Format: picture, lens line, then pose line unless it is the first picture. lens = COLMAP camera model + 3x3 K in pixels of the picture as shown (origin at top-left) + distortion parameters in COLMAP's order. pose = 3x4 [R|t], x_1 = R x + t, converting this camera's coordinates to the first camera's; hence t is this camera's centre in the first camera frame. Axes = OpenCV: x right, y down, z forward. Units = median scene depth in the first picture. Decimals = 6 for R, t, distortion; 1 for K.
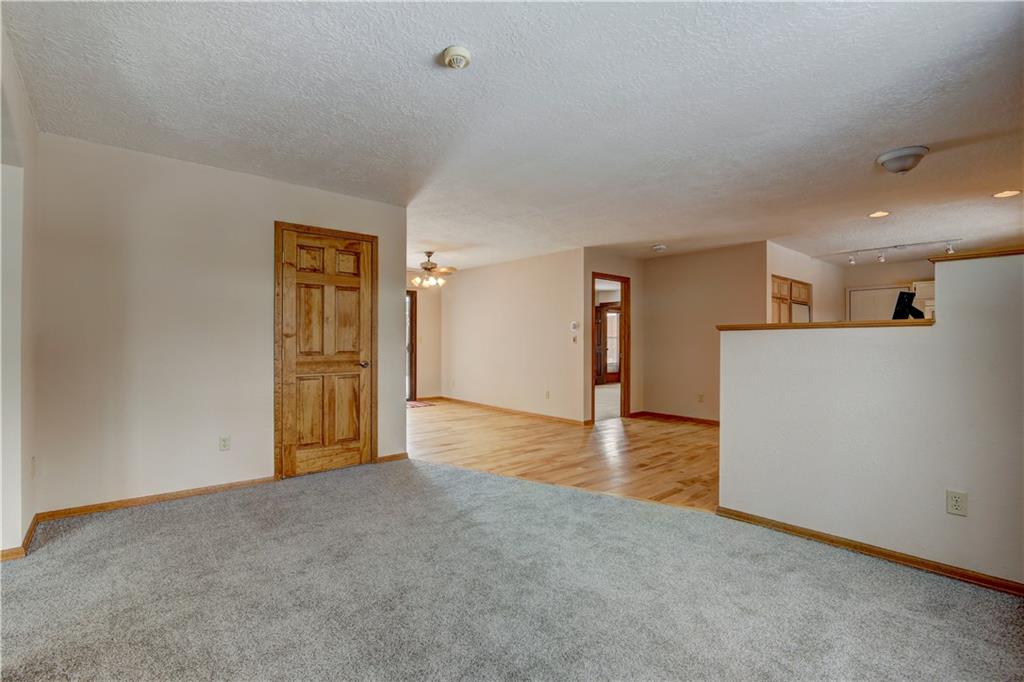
lens RADIAL K [[467.2, 0, 509.9], [0, 467.2, 340.4], [0, 0, 1]] dist [-0.020215, 0.001409]
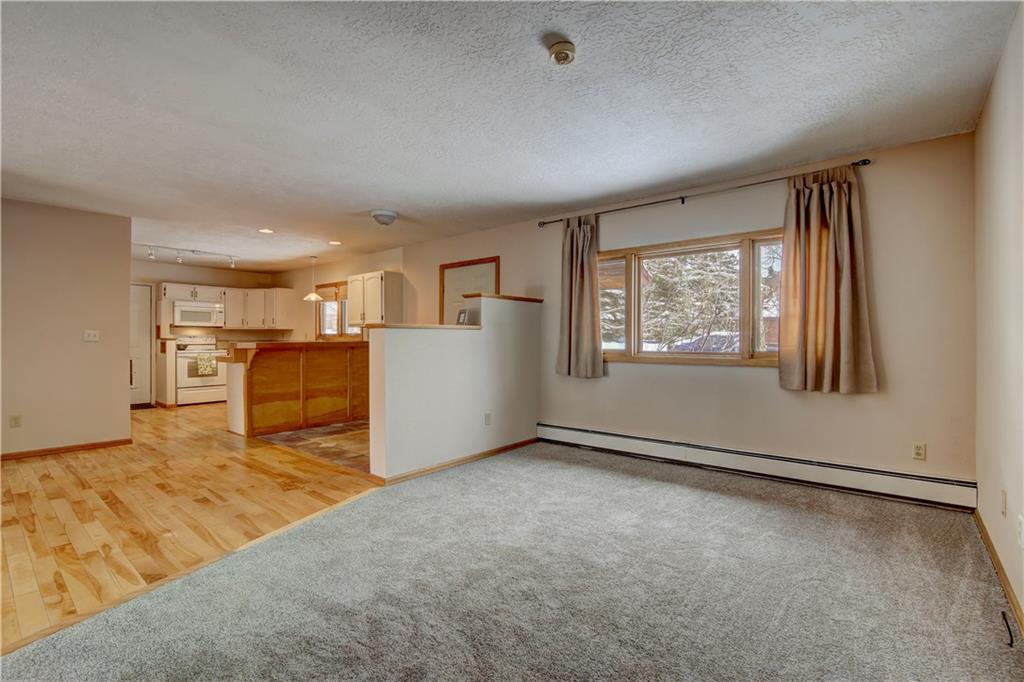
lens RADIAL K [[467.2, 0, 509.9], [0, 467.2, 340.4], [0, 0, 1]] dist [-0.020215, 0.001409]
pose [[-0.157021, -0.002822, 0.987591, -0.553933], [-0.004332, 0.999988, 0.002168, 0.004528], [-0.987586, -0.003937, -0.157032, 0.645097]]
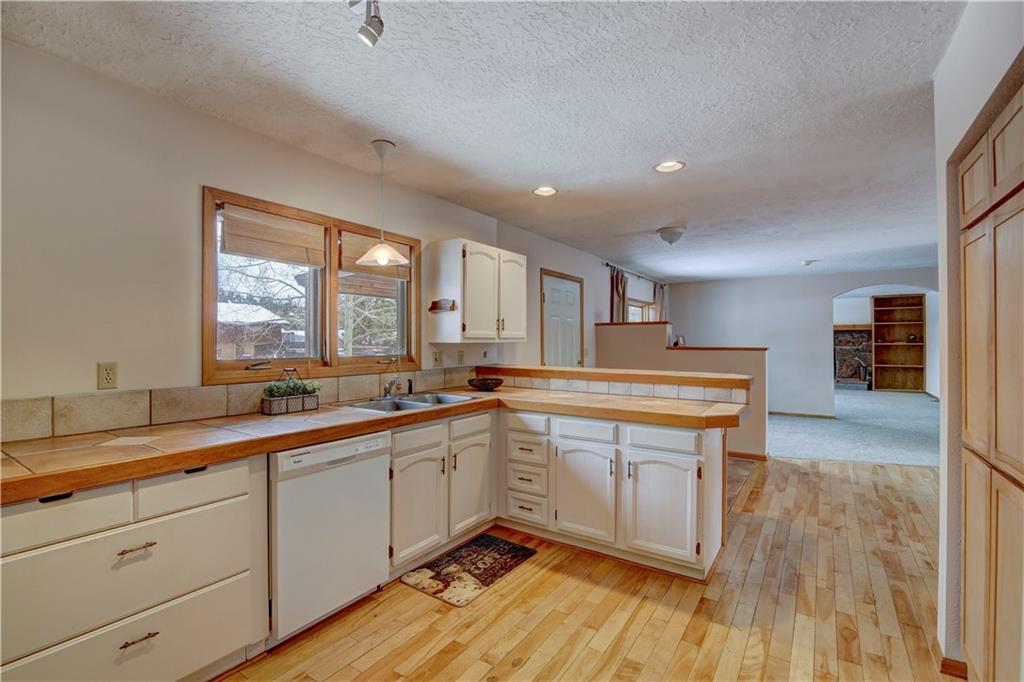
lens RADIAL K [[467.2, 0, 509.9], [0, 467.2, 340.4], [0, 0, 1]] dist [-0.020215, 0.001409]
pose [[-0.965060, 0.000901, -0.262026, 1.346921], [0.002313, 0.999984, -0.005080, -0.037342], [0.262017, -0.005509, -0.965047, 1.779011]]
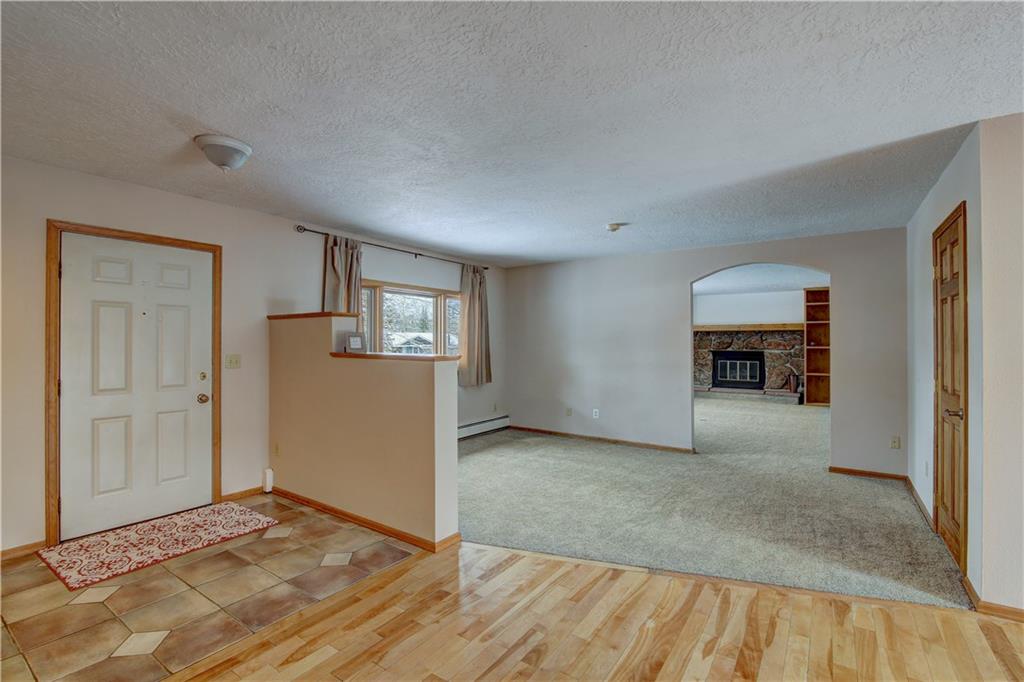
lens RADIAL K [[467.2, 0, 509.9], [0, 467.2, 340.4], [0, 0, 1]] dist [-0.020215, 0.001409]
pose [[-0.968041, -0.003214, -0.250771, 0.441623], [-0.001609, 0.999977, -0.006604, -0.042116], [0.250786, -0.005990, -0.968024, 1.487651]]
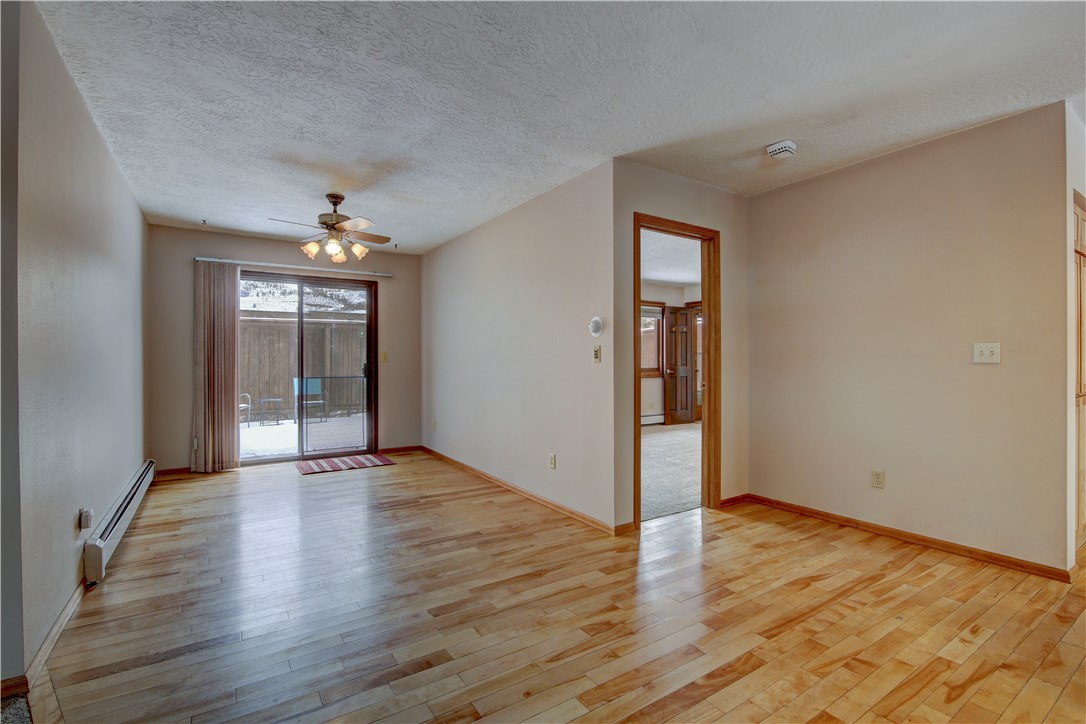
lens RADIAL K [[495.5, 0, 540.8], [0, 495.5, 361.4], [0, 0, 1]] dist [-0.020215, 0.001409]
pose [[0.991188, -0.003773, -0.132407, 0.233351], [0.004283, 0.999984, 0.003571, 0.005563], [0.132391, -0.004106, 0.991189, 0.762849]]
